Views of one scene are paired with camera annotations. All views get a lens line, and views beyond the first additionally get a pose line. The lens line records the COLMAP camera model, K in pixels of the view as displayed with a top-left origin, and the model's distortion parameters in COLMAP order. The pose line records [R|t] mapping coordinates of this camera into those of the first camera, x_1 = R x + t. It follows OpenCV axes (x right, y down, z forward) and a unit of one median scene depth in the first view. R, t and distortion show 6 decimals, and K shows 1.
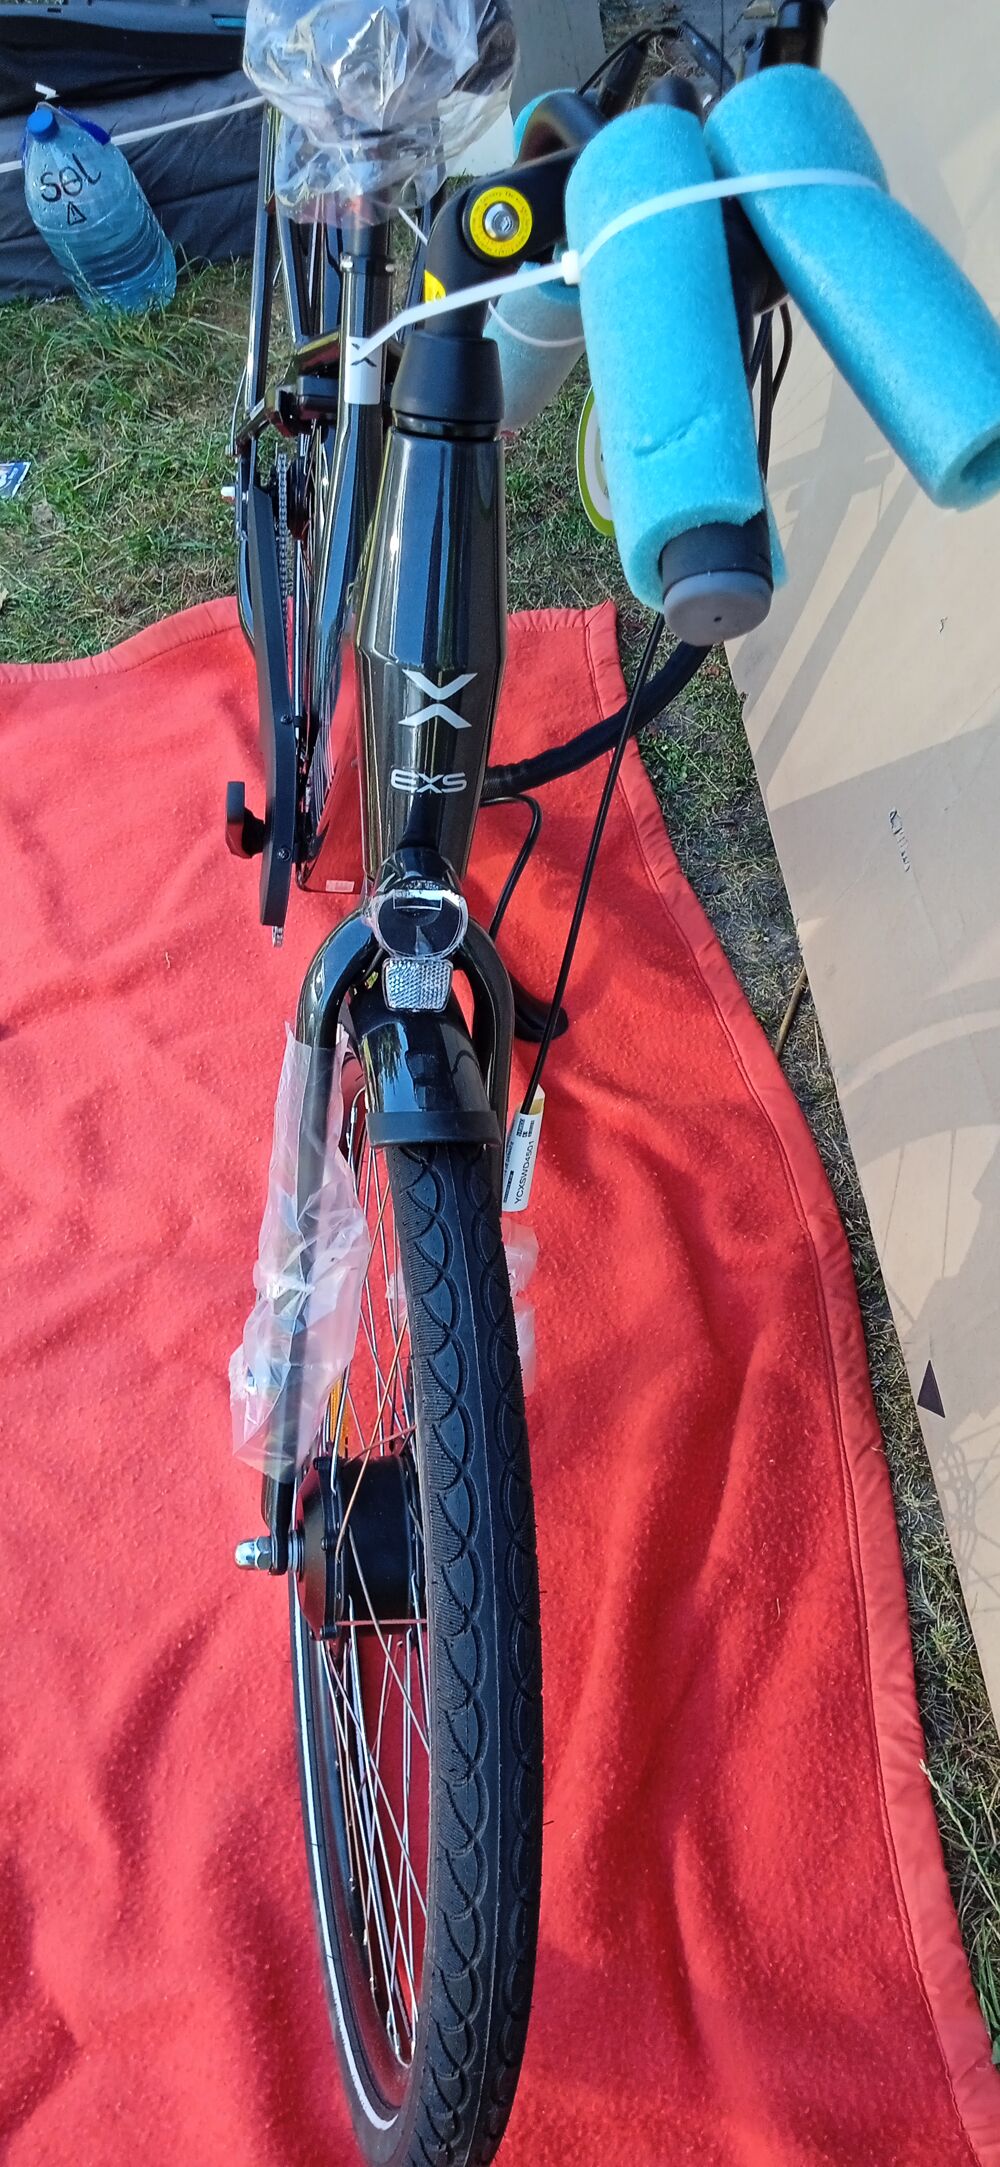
lens RADIAL K [[1640.3, 0, 497.4], [0, 1640.3, 1070.2], [0, 0, 1]] dist [0.067278, -0.174754]
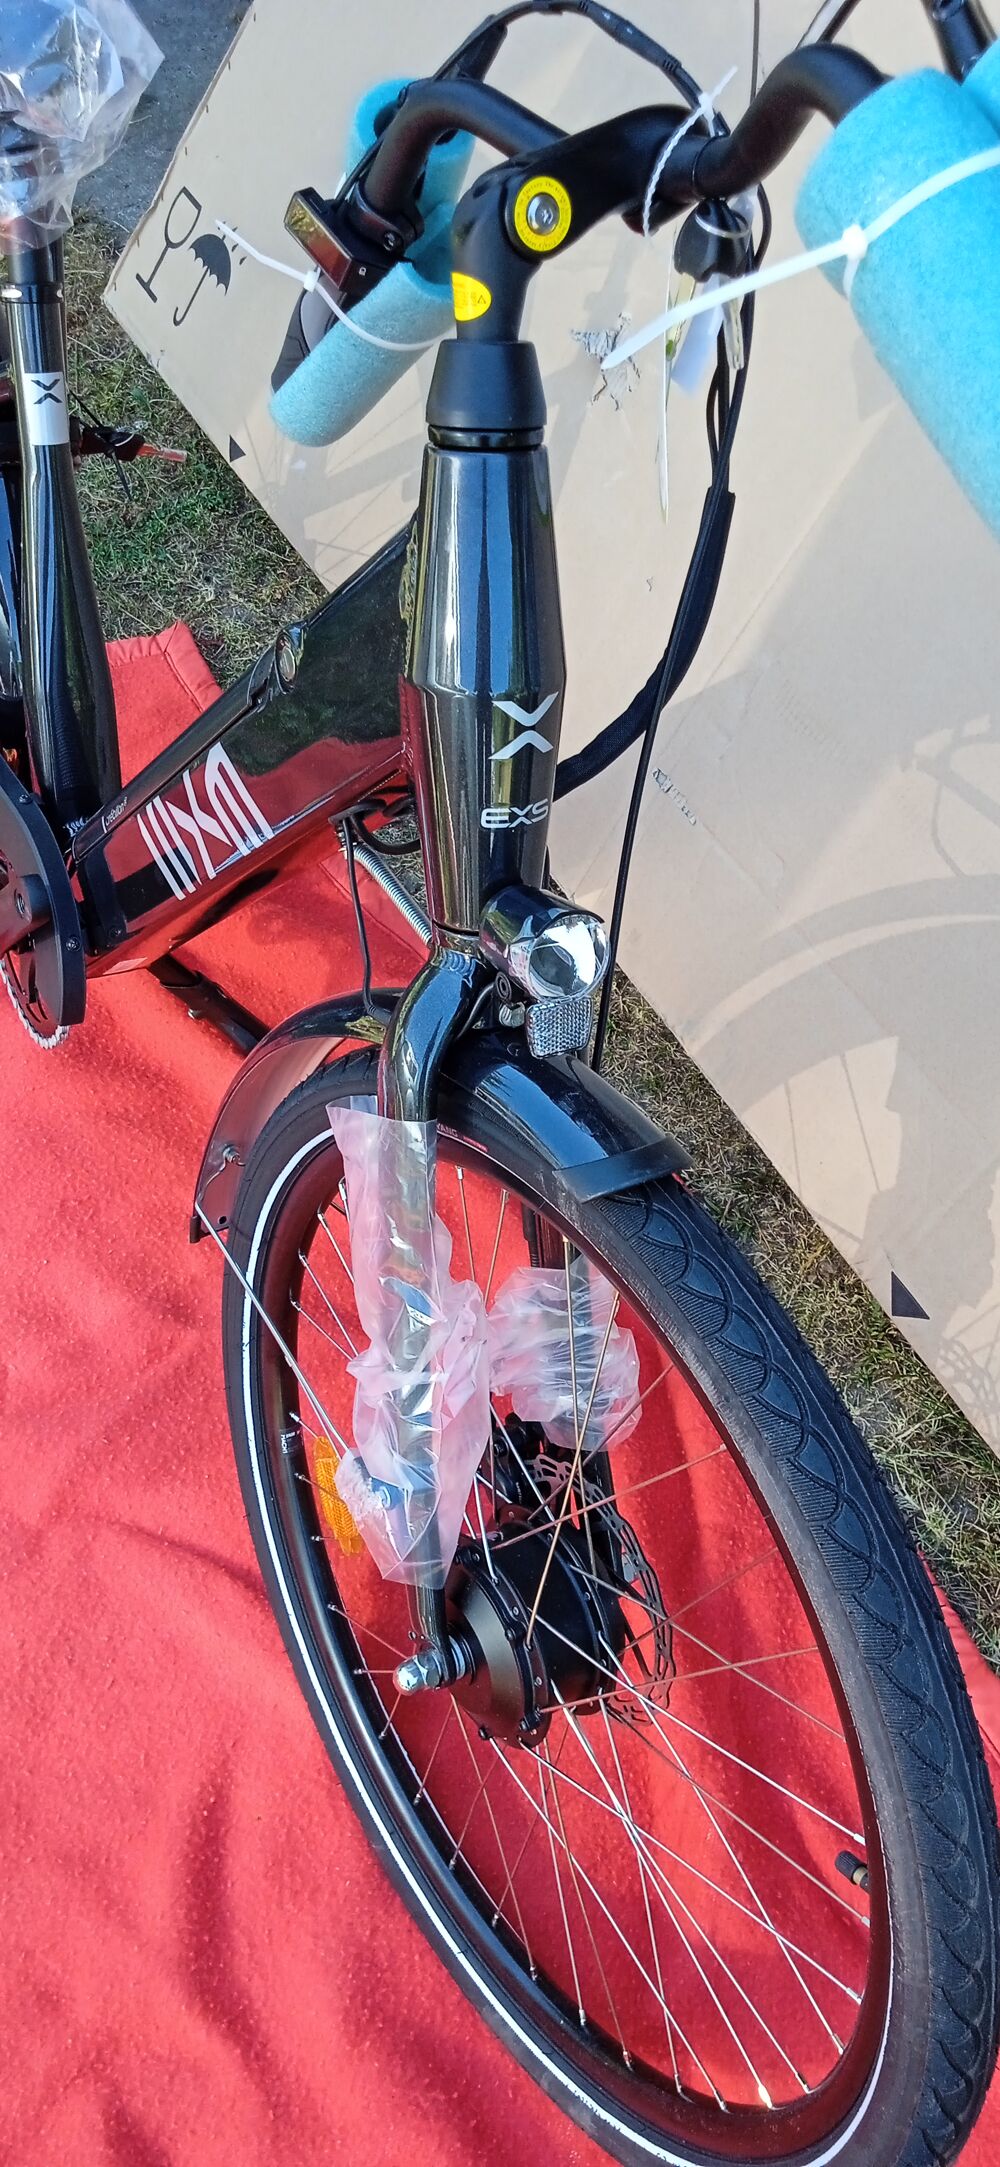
lens RADIAL K [[1657.0, 0, 500.0], [0, 1657.0, 1083.5], [0, 0, 1]] dist [0.057189, -0.128611]
pose [[0.918856, -0.251277, 0.304243, -0.241839], [0.249568, 0.967303, 0.045174, -0.045858], [-0.305647, 0.034421, 0.951523, 0.066402]]
